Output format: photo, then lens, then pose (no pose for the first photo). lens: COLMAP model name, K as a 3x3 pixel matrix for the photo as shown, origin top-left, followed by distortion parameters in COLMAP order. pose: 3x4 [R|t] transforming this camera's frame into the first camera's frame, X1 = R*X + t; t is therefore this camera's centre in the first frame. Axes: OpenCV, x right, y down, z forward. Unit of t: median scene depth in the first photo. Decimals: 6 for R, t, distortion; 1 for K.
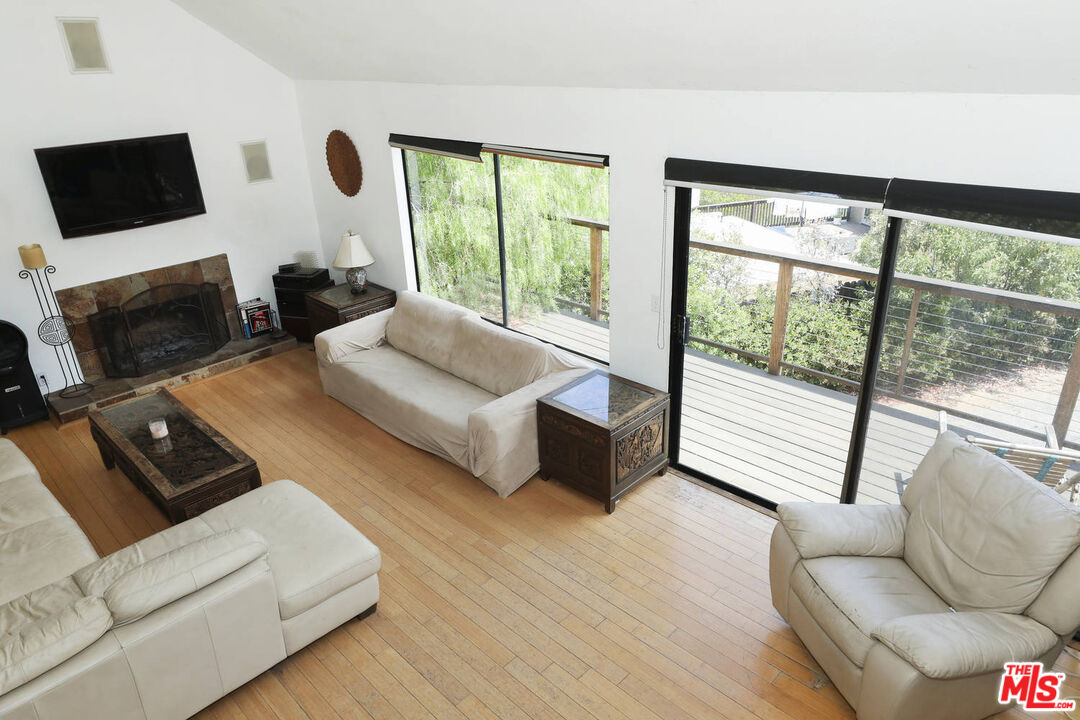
lens RADIAL K [[714.0, 0, 540.0], [0, 714.0, 360.0], [0, 0, 1]] dist [0.001273, 0.001308]
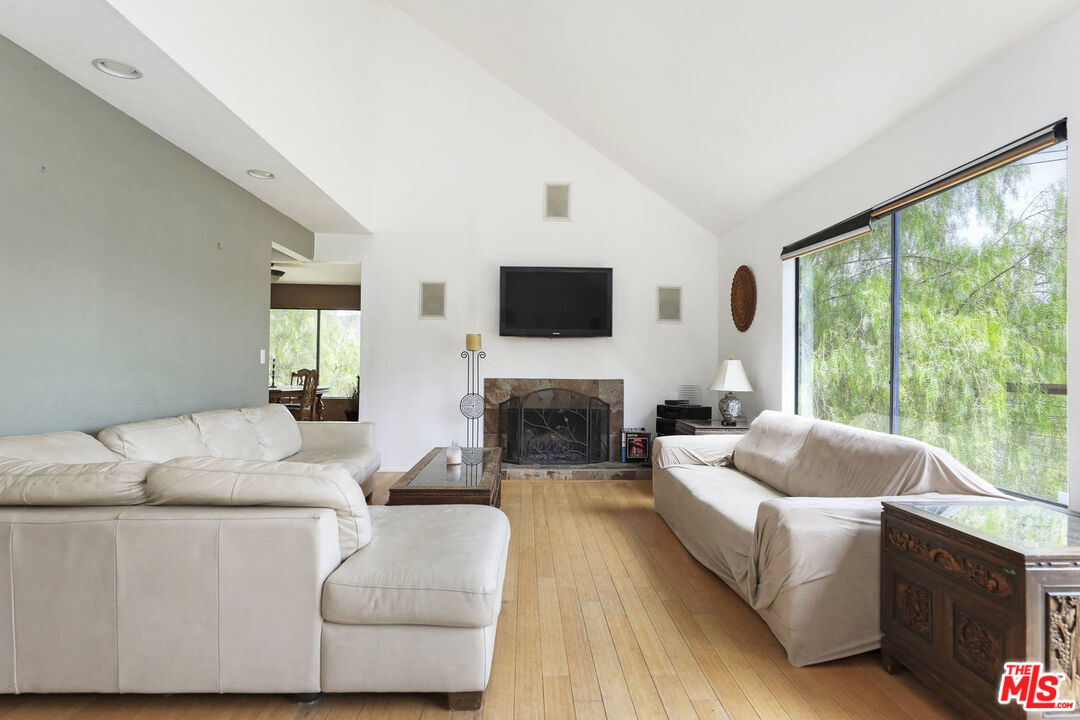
lens RADIAL K [[584.8, 0, 543.3], [0, 584.8, 351.4], [0, 0, 1]] dist [-0.003847, -0.000731]
pose [[0.728119, 0.029830, -0.684801, 0.085114], [-0.317924, 0.899788, -0.298840, 0.128624], [0.607262, 0.435306, 0.664637, 0.355075]]
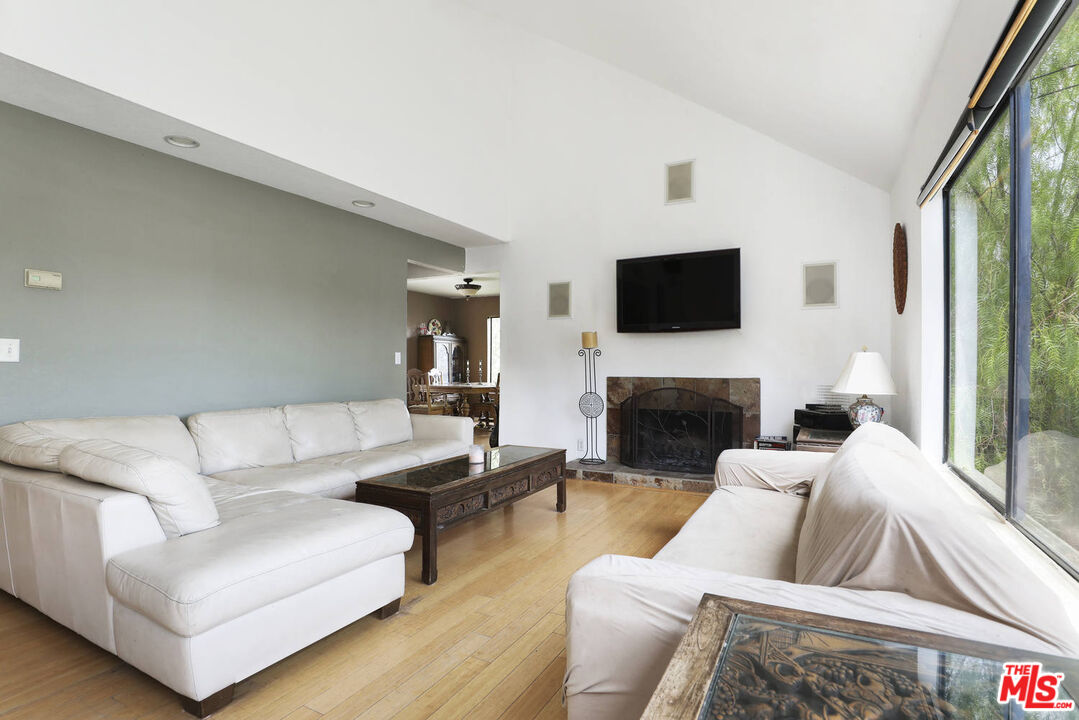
lens RADIAL K [[538.5, 0, 533.0], [0, 538.5, 360.5], [0, 0, 1]] dist [-0.032992, 0.000279]
pose [[0.282214, 0.032717, -0.958793, 0.150162], [-0.405857, 0.909649, -0.088421, 0.010063], [0.869273, 0.414087, 0.269994, 0.613473]]
